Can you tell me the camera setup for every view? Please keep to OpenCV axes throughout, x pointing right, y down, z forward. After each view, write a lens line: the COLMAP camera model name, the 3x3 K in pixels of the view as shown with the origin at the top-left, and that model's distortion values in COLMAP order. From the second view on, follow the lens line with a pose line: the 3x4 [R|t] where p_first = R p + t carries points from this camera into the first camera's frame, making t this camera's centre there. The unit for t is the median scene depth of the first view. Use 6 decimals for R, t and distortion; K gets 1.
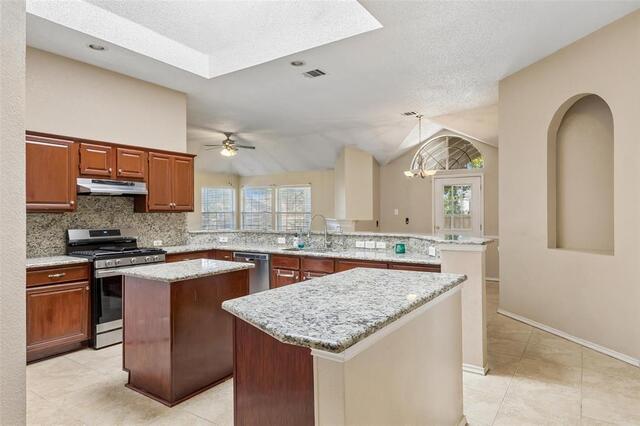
lens RADIAL K [[378.0, 0, 322.2], [0, 378.0, 210.6], [0, 0, 1]] dist [0.001515, 0.002033]
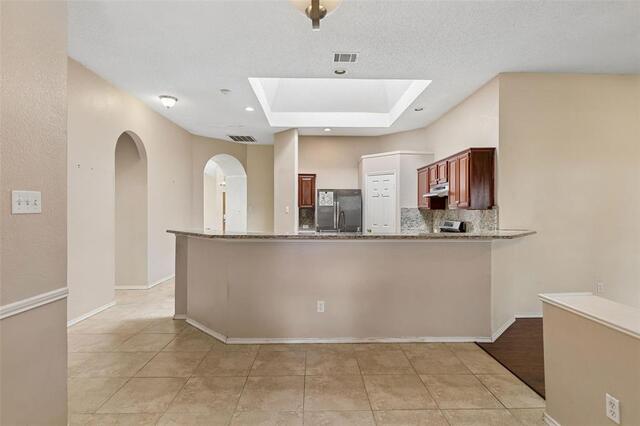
lens RADIAL K [[321.7, 0, 320.4], [0, 321.7, 212.5], [0, 0, 1]] dist [-0.000273, 0.000444]
pose [[-0.813129, 0.001867, -0.582080, 0.487974], [-0.000493, 0.999992, 0.003896, 0.011671], [0.582083, 0.003455, -0.813122, 1.608656]]
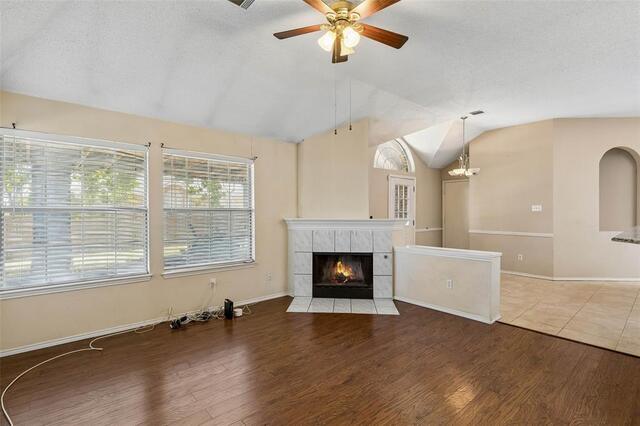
lens RADIAL K [[307.6, 0, 326.4], [0, 307.6, 210.0], [0, 0, 1]] dist [0.003480, -0.001739]
pose [[0.243115, 0.001178, 0.969997, -0.956259], [0.000170, 0.999999, -0.001256, 0.010185], [-0.969997, 0.000470, 0.243115, 1.684043]]
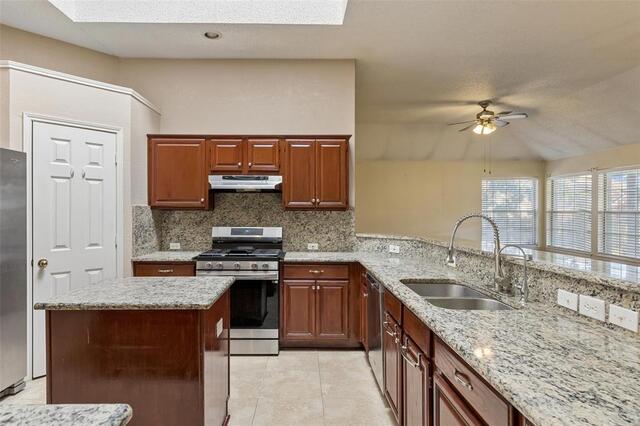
lens RADIAL K [[354.8, 0, 306.8], [0, 354.8, 213.6], [0, 0, 1]] dist [0.004142, -0.002288]
pose [[0.555900, 0.008708, -0.831204, 0.236076], [0.000405, 0.999942, 0.010747, 0.004305], [0.831249, -0.006311, 0.555864, 0.596152]]
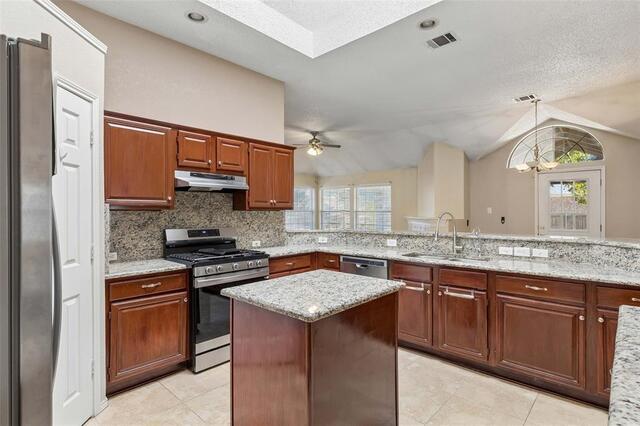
lens RADIAL K [[321.7, 0, 323.3], [0, 321.7, 209.5], [0, 0, 1]] dist [-0.000273, 0.000444]
pose [[0.988404, 0.000236, -0.151850, -0.169566], [-0.000392, 0.999999, -0.000998, 0.004199], [0.151849, 0.001046, 0.988403, 0.274787]]
